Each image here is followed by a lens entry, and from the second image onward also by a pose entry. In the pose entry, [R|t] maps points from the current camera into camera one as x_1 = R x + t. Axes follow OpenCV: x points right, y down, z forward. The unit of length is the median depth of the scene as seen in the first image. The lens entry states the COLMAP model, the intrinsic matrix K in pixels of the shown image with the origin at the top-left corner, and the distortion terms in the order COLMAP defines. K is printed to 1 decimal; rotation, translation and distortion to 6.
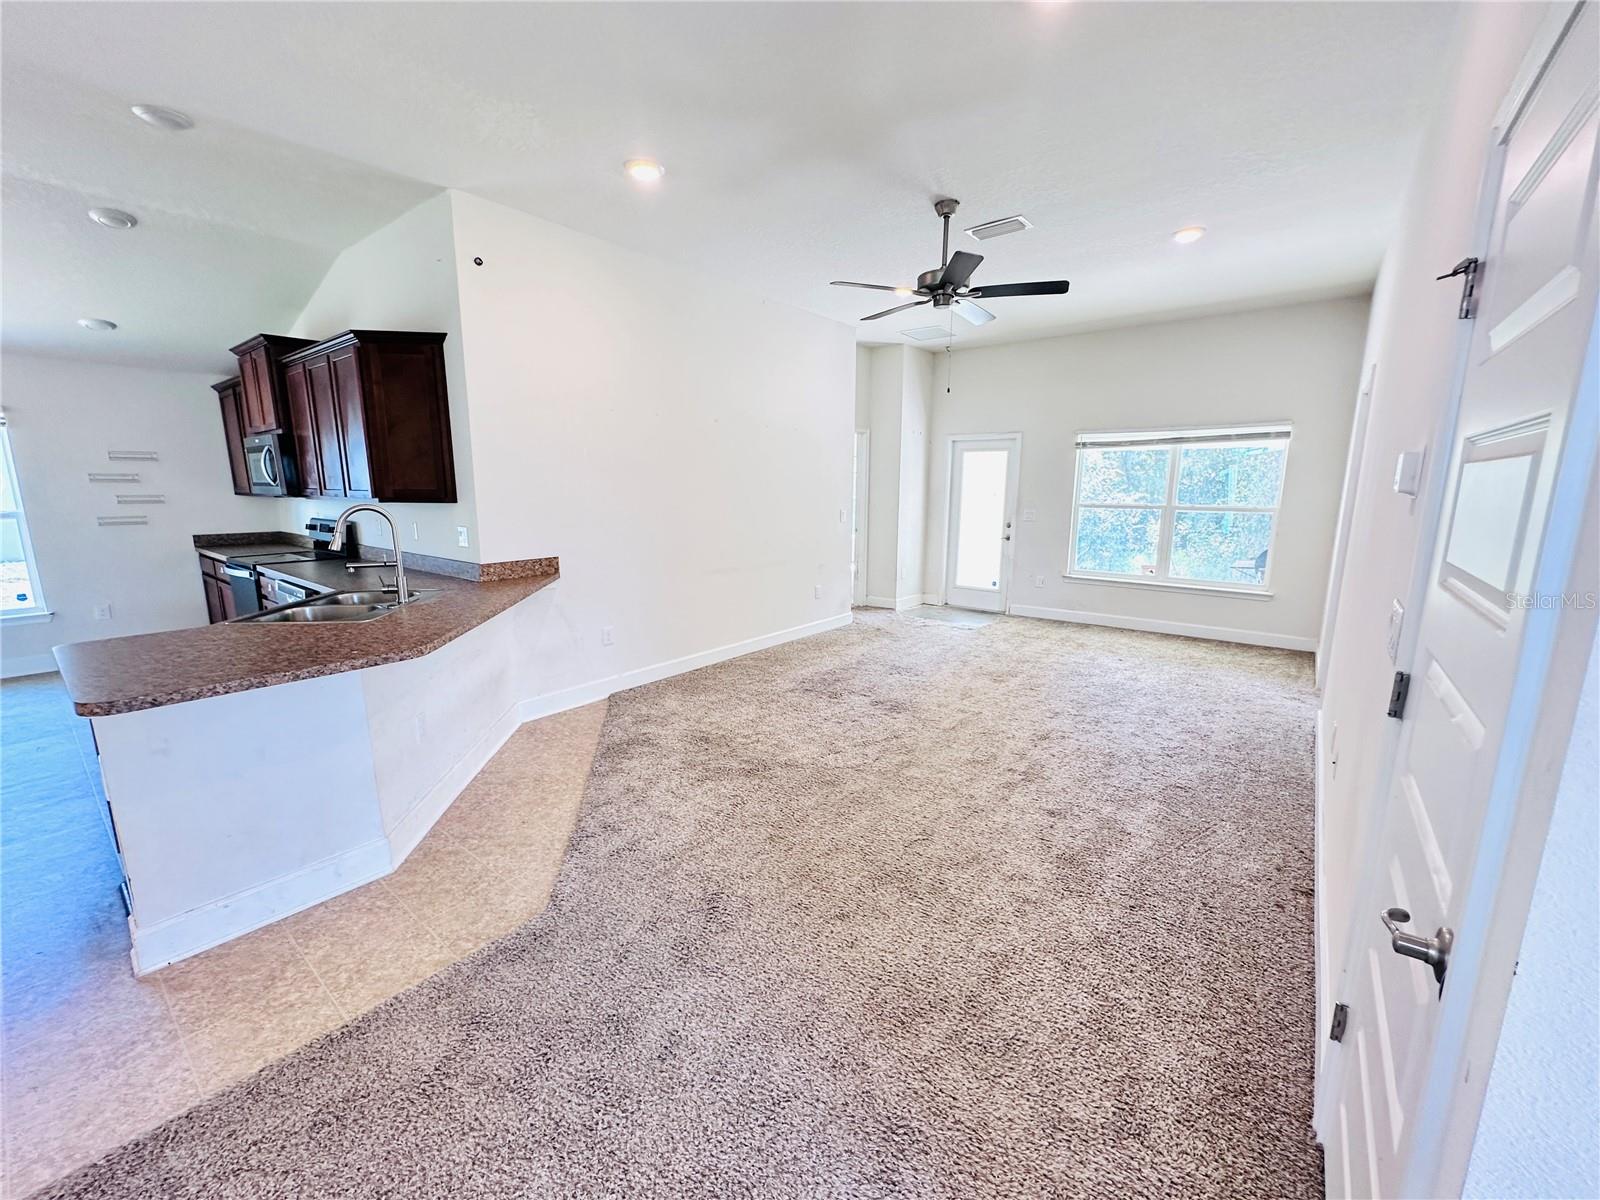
lens RADIAL K [[640.0, 0, 794.6], [0, 640.0, 604.5], [0, 0, 1]] dist [0.000001, -0.000030]
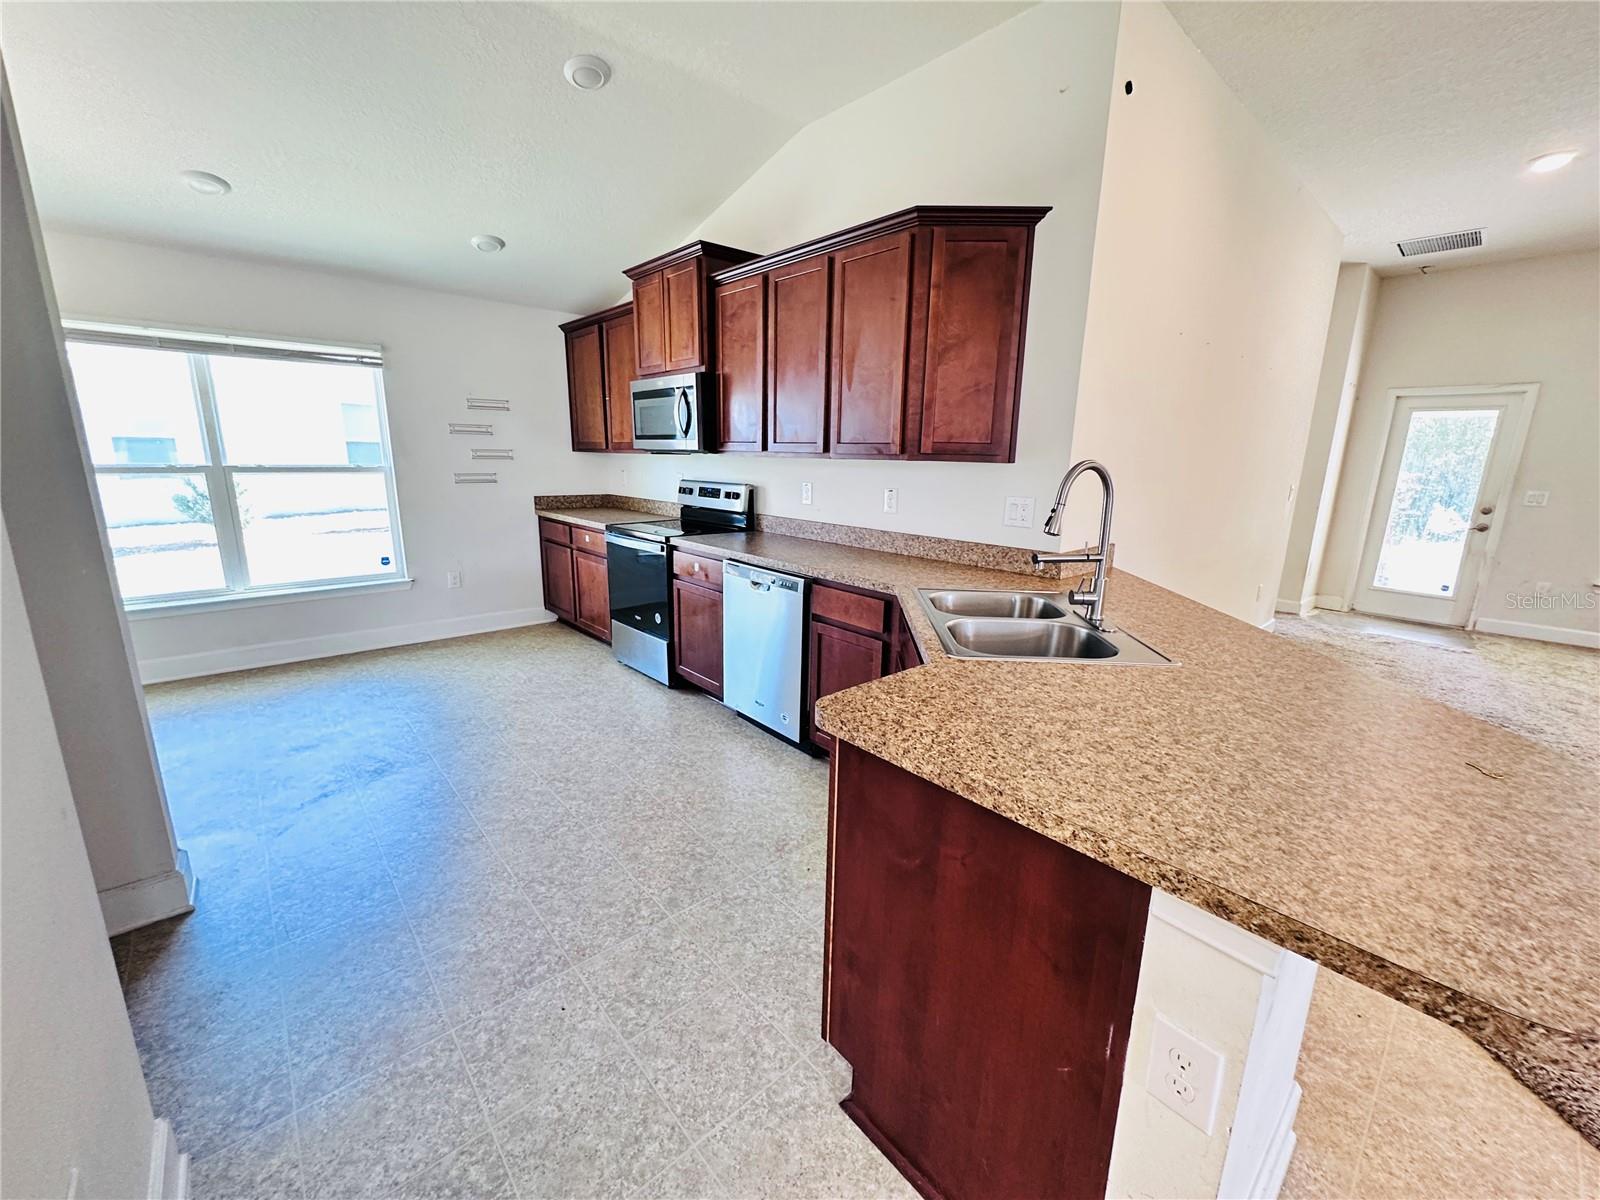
lens RADIAL K [[640.0, 0, 800.8], [0, 640.0, 597.2], [0, 0, 1]] dist [0.000001, -0.000030]
pose [[0.985455, 0.052273, -0.161699, -0.672276], [-0.046945, 0.998227, 0.036596, -0.028409], [0.163326, -0.028473, 0.986161, 0.285939]]
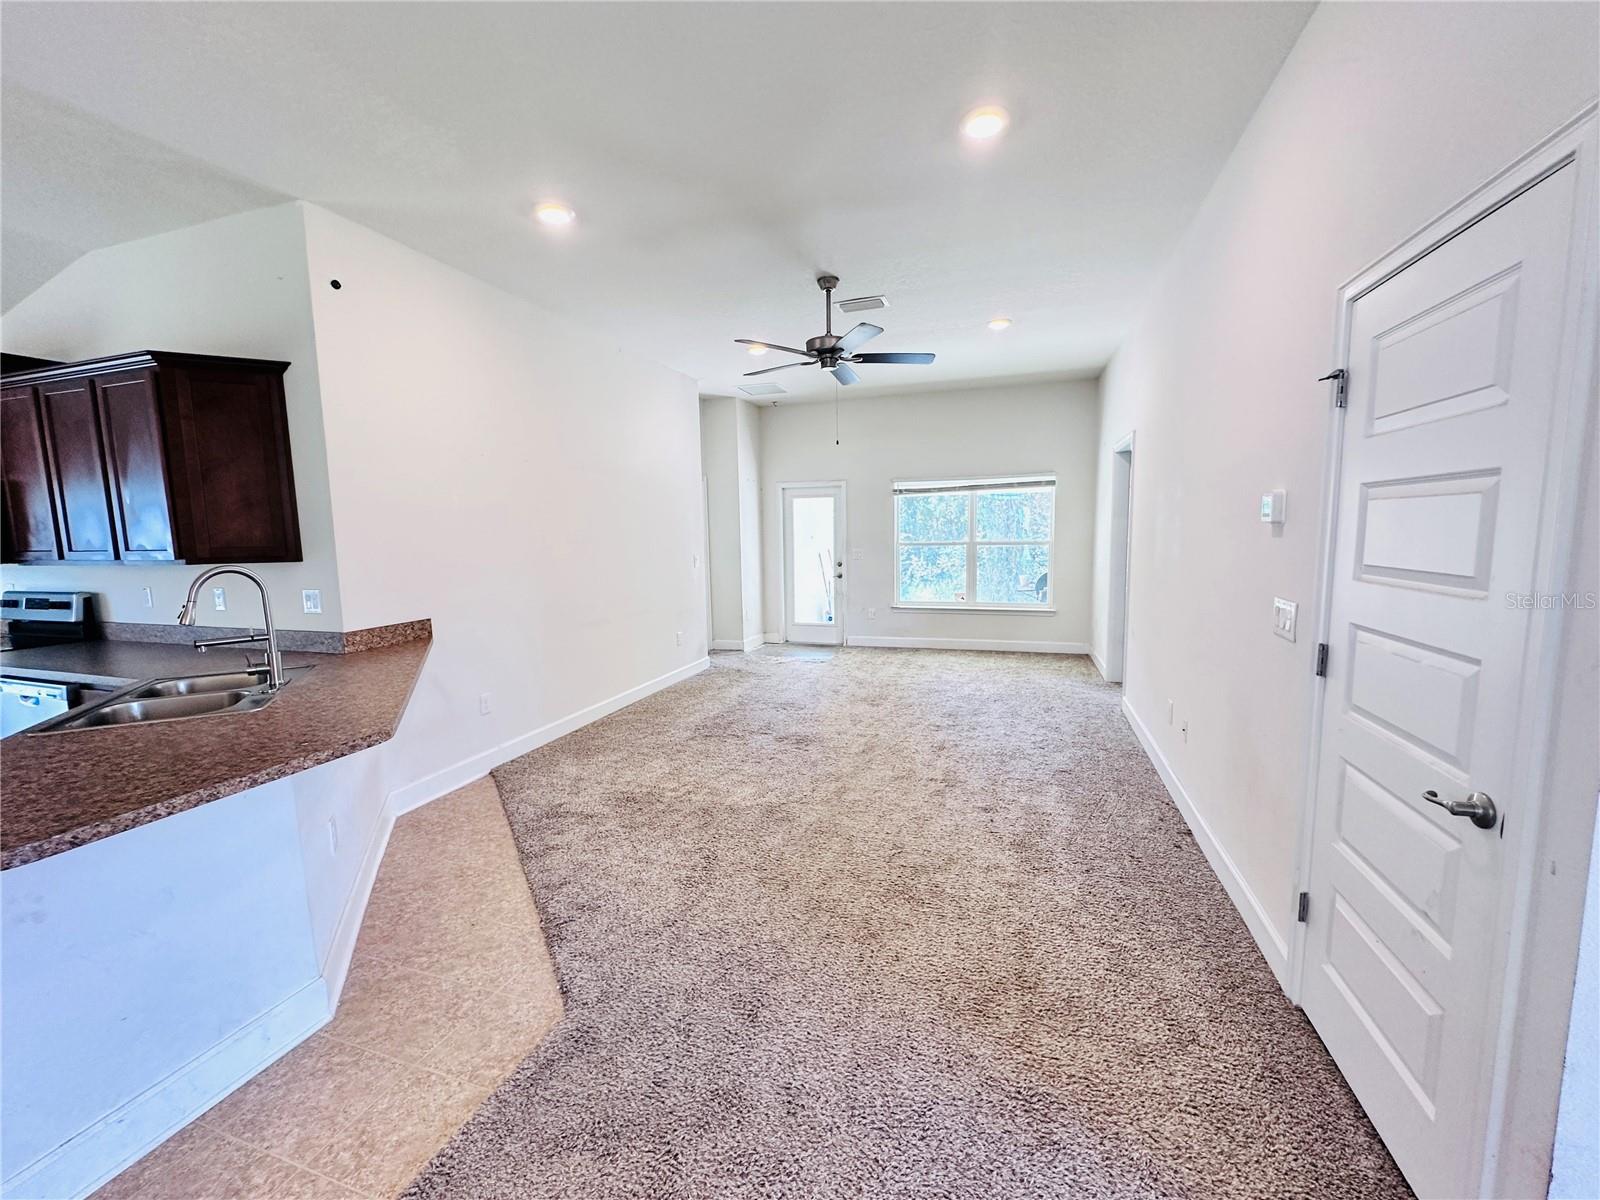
lens RADIAL K [[640.0, 0, 797.6], [0, 640.0, 604.6], [0, 0, 1]] dist [0.000001, -0.000030]
pose [[0.938881, -0.062319, 0.338553, -0.221099], [0.086148, 0.994718, -0.055804, -0.001230], [-0.333288, 0.081559, 0.939291, 0.010788]]
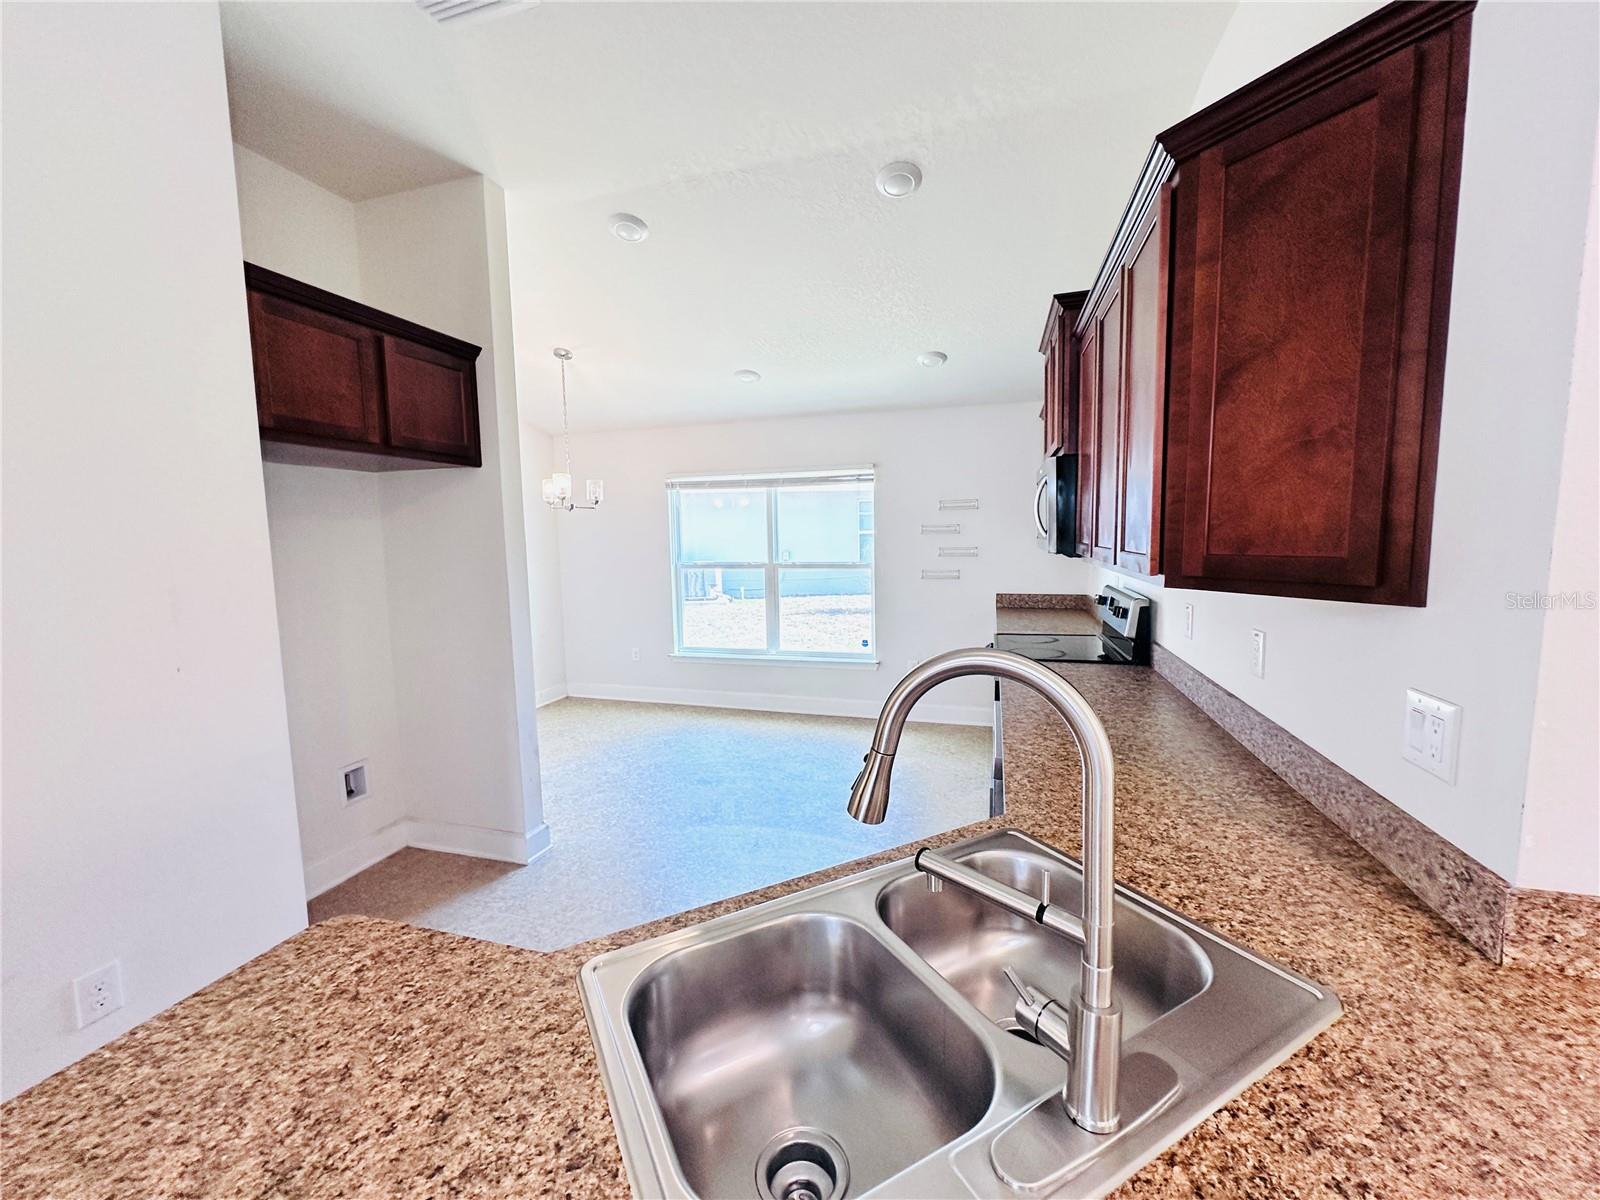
lens RADIAL K [[640.0, 0, 793.7], [0, 640.0, 598.0], [0, 0, 1]] dist [0.000001, -0.000030]
pose [[0.367535, 0.084880, -0.926128, -0.395616], [-0.154689, 0.987534, 0.029120, -0.136047], [0.917055, 0.132559, 0.376083, 0.687161]]
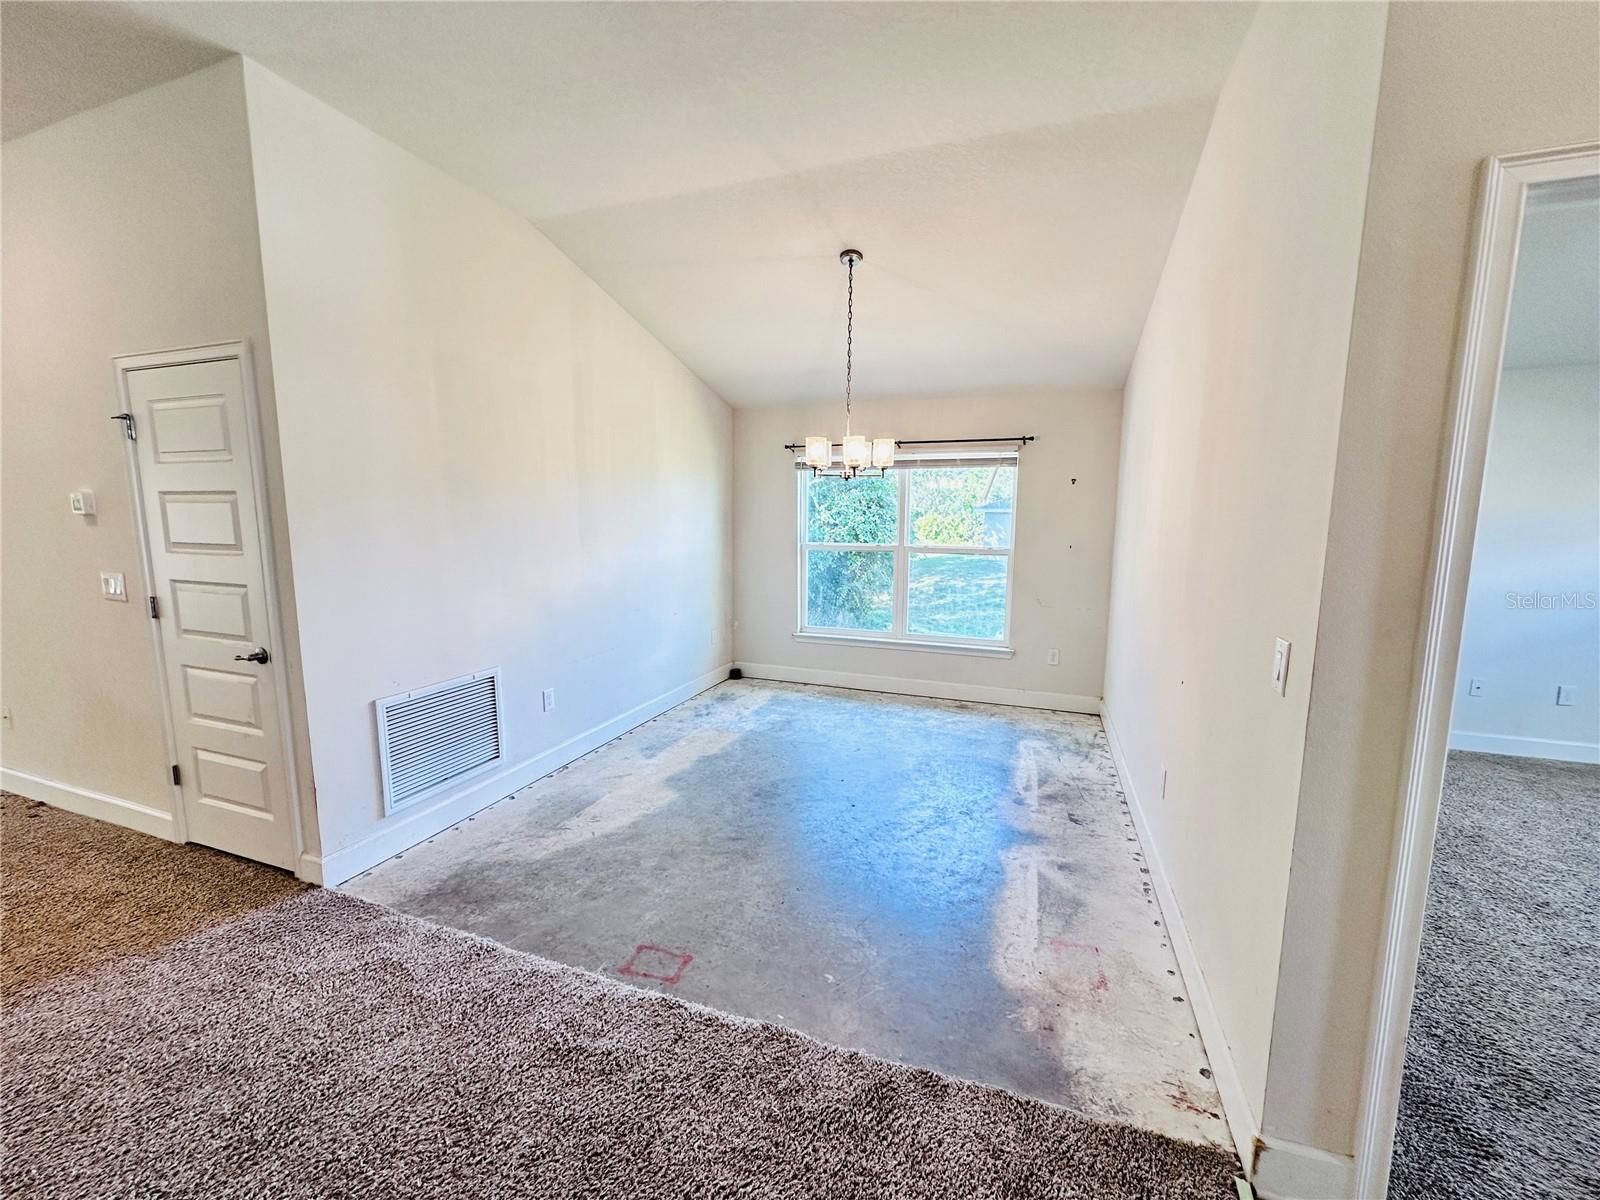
lens RADIAL K [[640.0, 0, 801.1], [0, 640.0, 602.9], [0, 0, 1]] dist [0.000001, -0.000030]
pose [[-0.311415, -0.132193, 0.941034, -0.607767], [0.167657, 0.967099, 0.191337, 0.027582], [-0.935367, 0.217357, -0.279006, -0.152267]]
